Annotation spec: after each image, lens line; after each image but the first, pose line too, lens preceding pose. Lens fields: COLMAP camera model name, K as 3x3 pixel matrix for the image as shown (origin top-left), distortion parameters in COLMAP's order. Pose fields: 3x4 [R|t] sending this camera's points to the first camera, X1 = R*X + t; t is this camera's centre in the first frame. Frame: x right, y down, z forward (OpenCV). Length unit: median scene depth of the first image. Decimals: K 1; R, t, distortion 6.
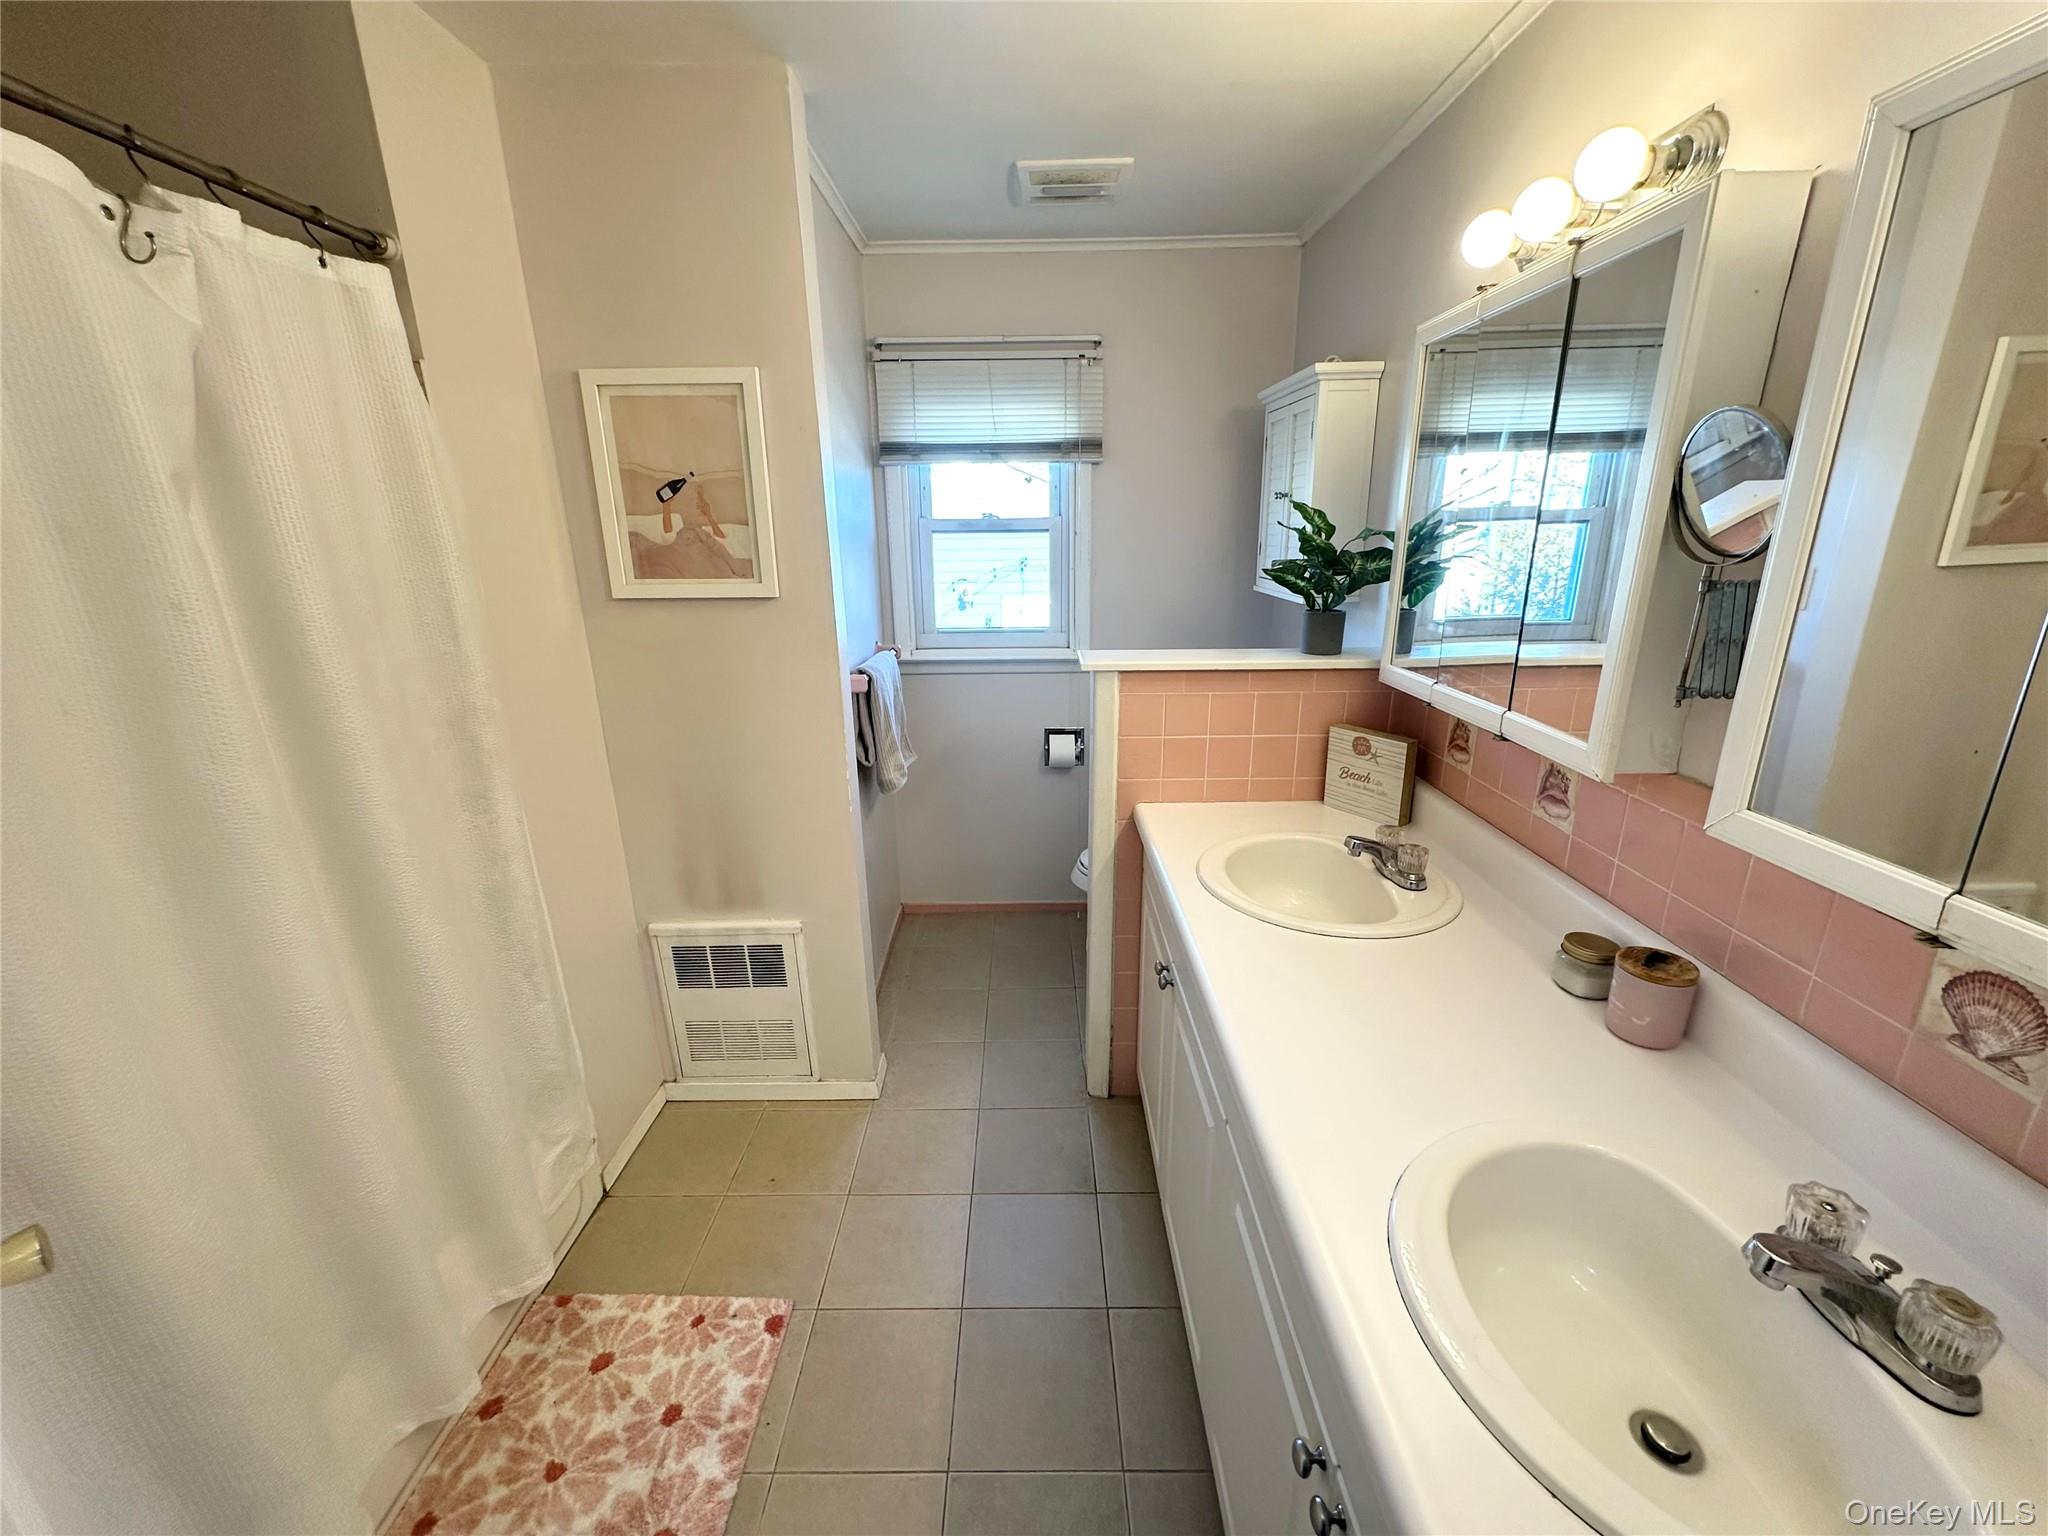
lens RADIAL K [[811.4, 0, 1023.2], [0, 811.4, 767.3], [0, 0, 1]] dist [-0.004023, 0.000534]
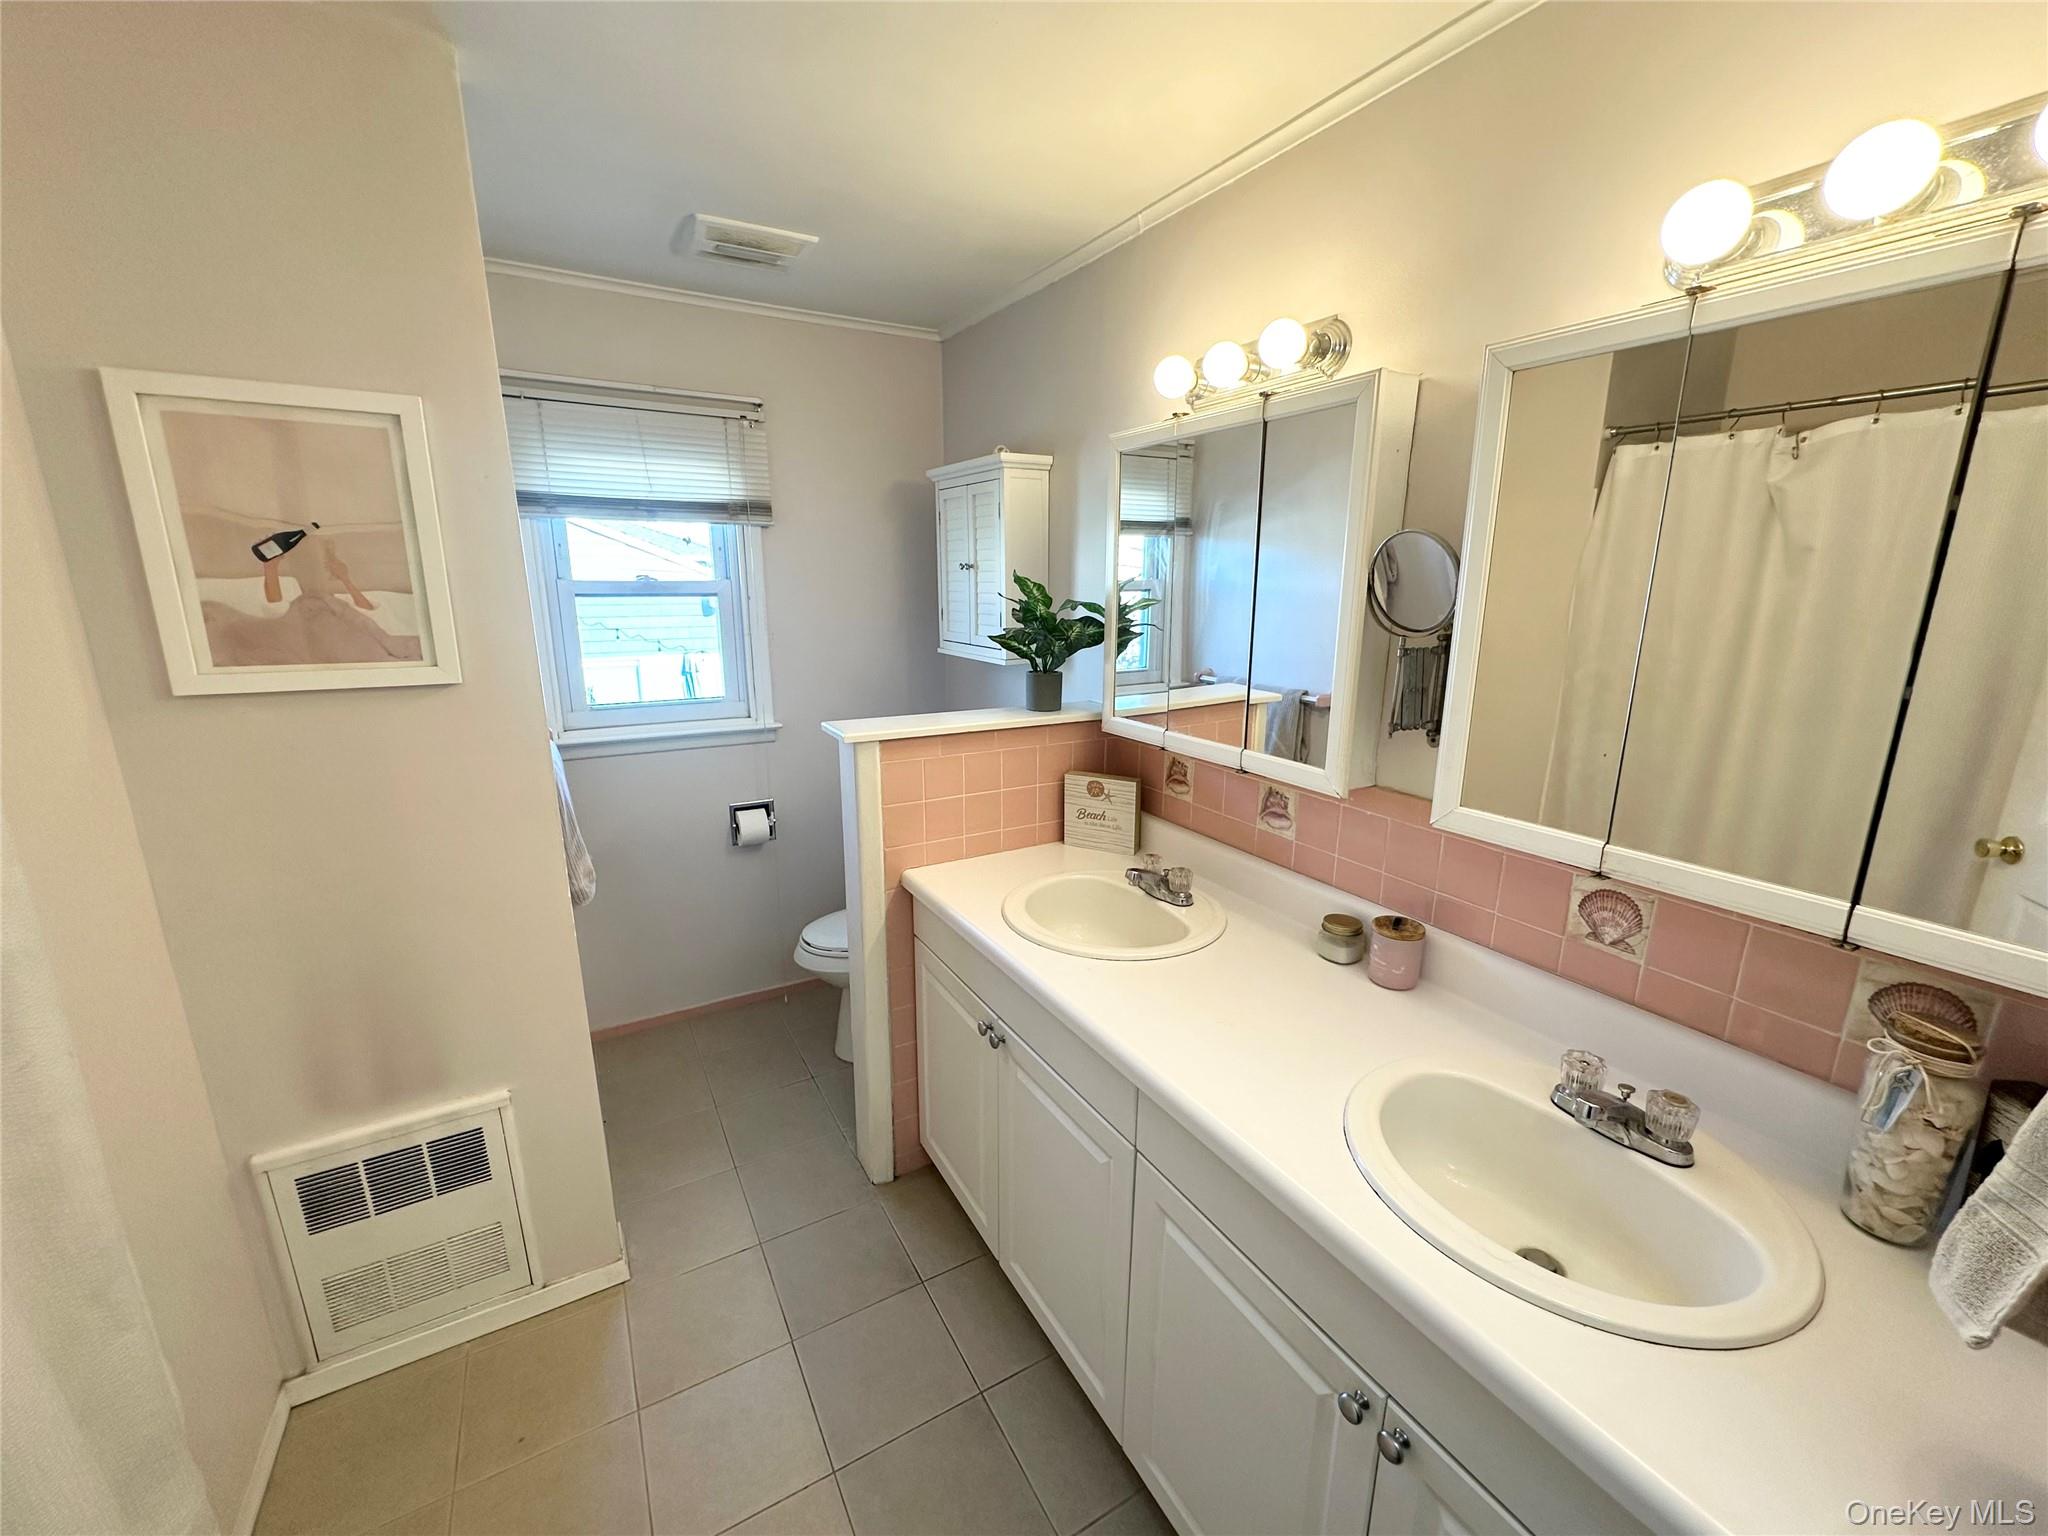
lens RADIAL K [[811.4, 0, 1021.0], [0, 811.4, 767.9], [0, 0, 1]] dist [-0.004023, 0.000534]
pose [[0.864031, -0.098515, 0.493706, -0.228871], [0.129367, 0.991184, -0.028621, -0.035634], [-0.486533, 0.088598, 0.869158, 0.058996]]
